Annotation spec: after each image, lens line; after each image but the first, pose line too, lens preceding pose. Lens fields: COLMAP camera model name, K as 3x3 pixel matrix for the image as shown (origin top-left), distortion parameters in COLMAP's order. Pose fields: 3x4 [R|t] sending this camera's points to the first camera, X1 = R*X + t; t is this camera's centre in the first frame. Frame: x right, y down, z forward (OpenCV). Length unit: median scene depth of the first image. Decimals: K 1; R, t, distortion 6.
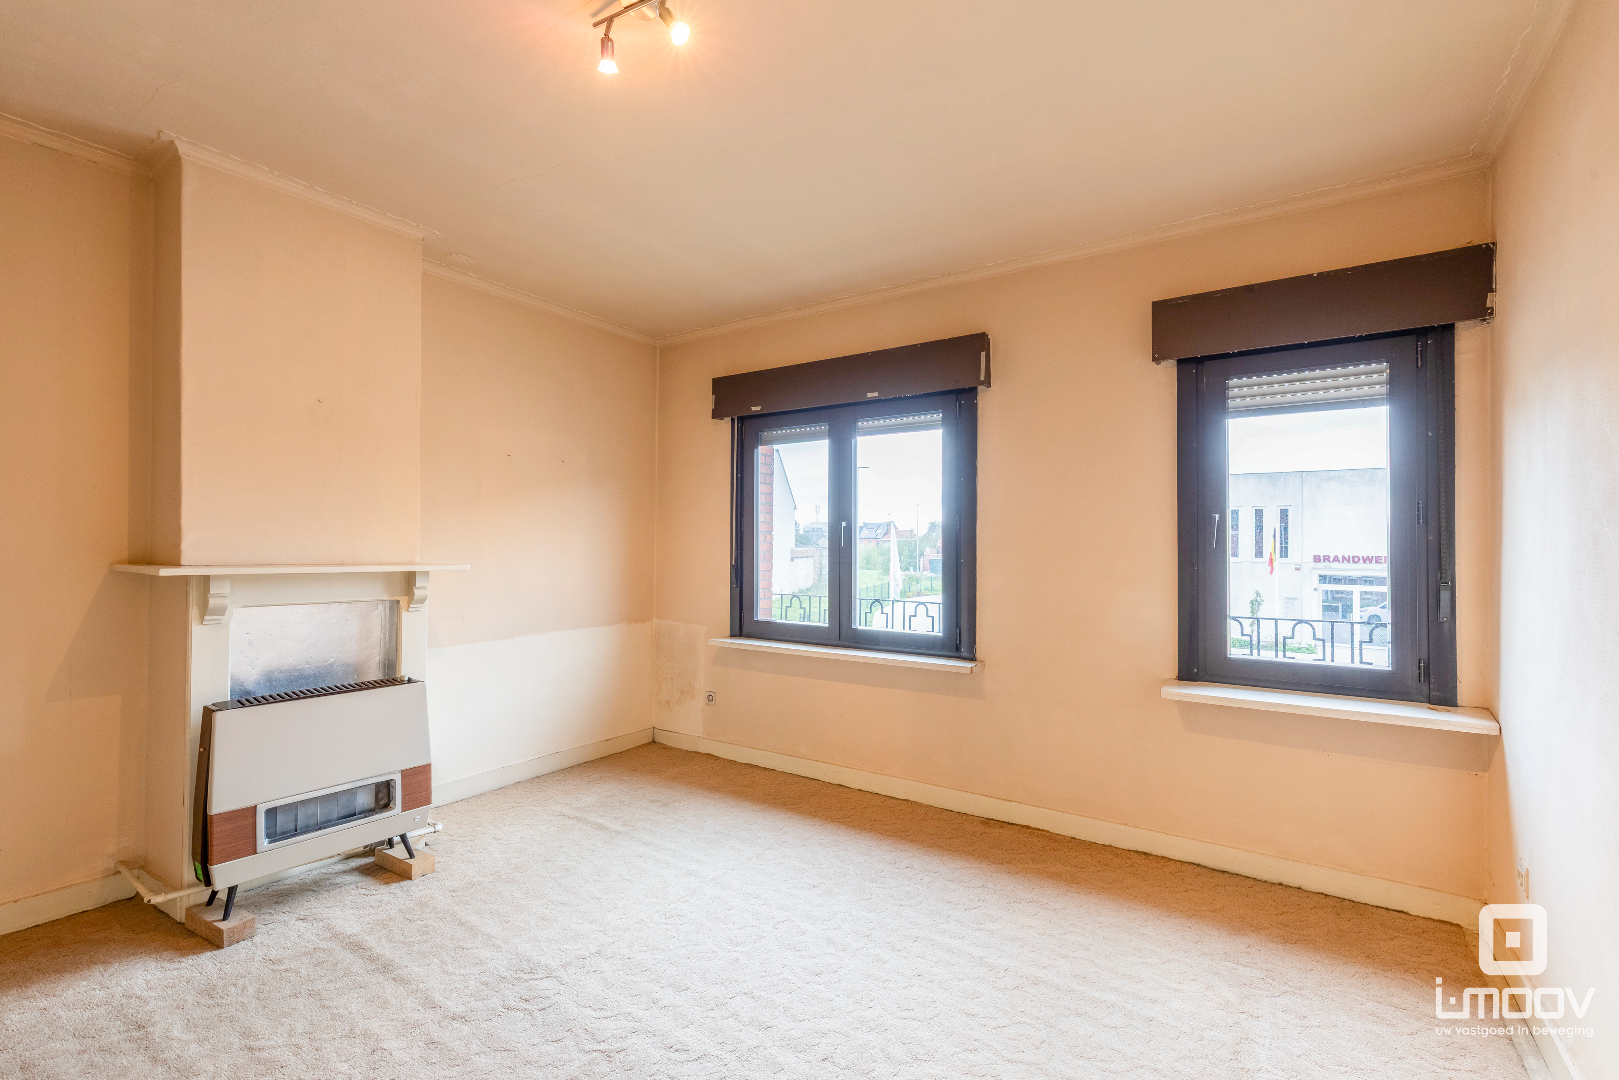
lens RADIAL K [[716.5, 0, 813.2], [0, 716.5, 547.0], [0, 0, 1]] dist [0.007666, -0.001022]
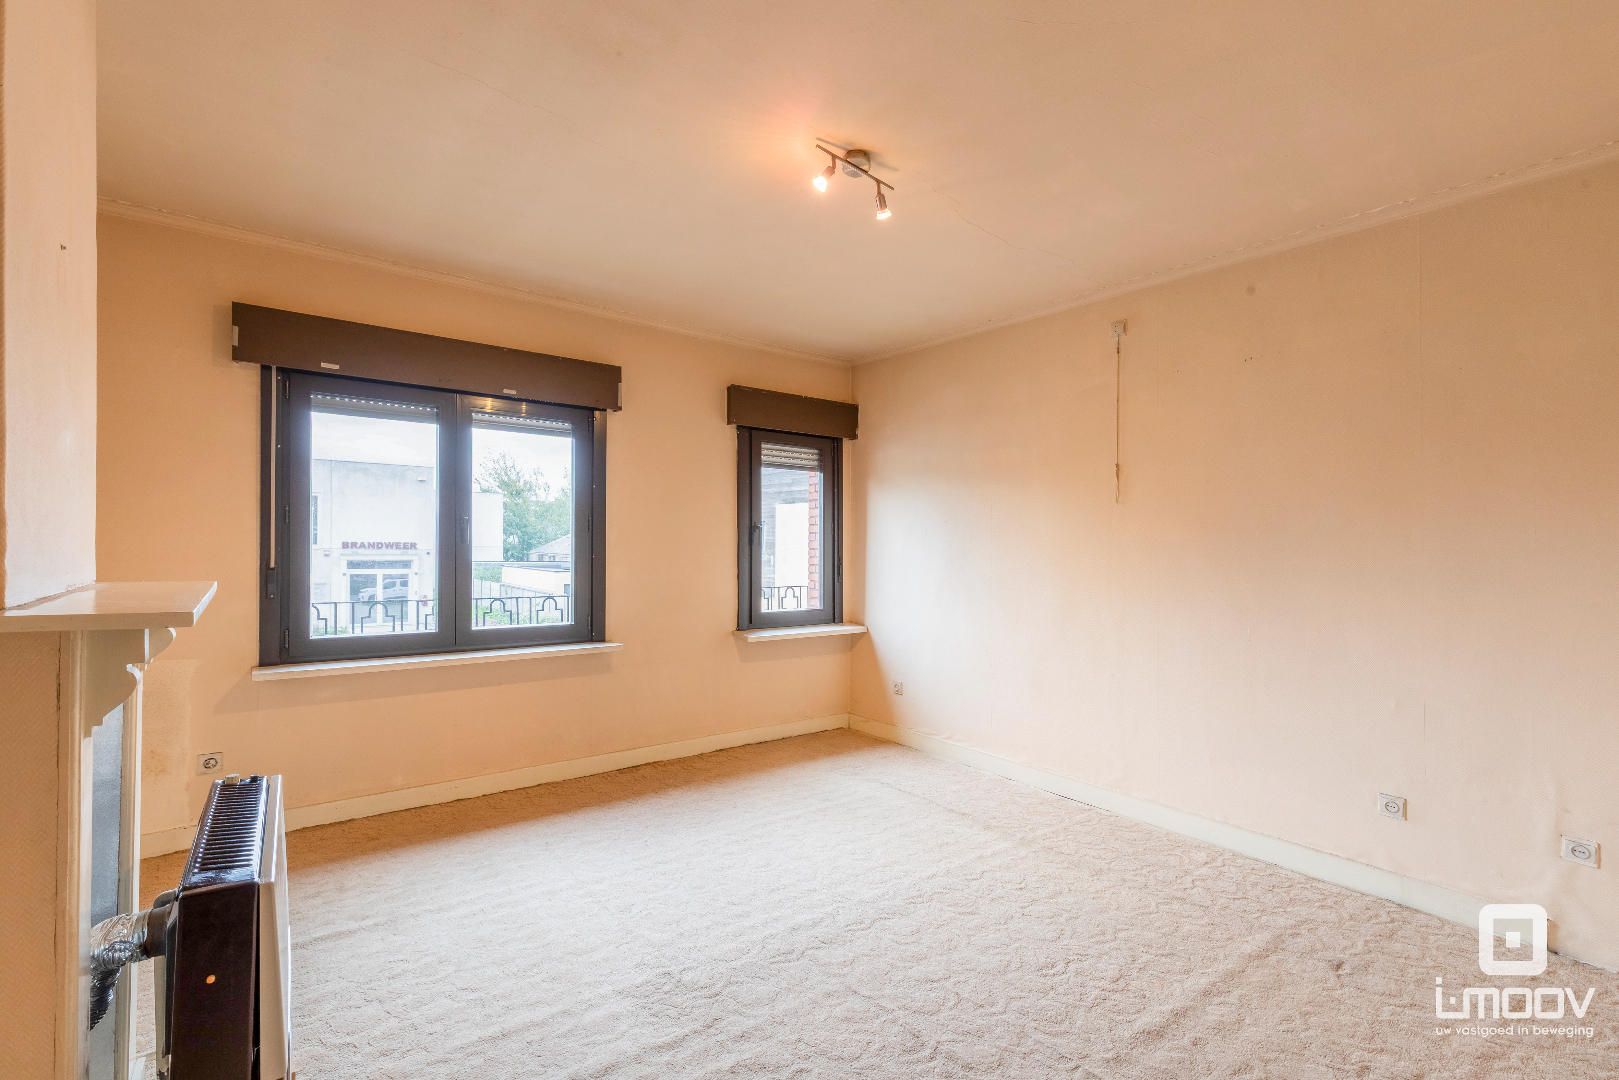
lens RADIAL K [[716.5, 0, 798.3], [0, 716.5, 536.6], [0, 0, 1]] dist [0.007666, -0.001022]
pose [[0.333090, 0.006072, 0.942876, -0.749688], [-0.011645, 0.999929, -0.002325, -0.013860], [-0.942823, -0.010205, 0.333137, 0.296833]]
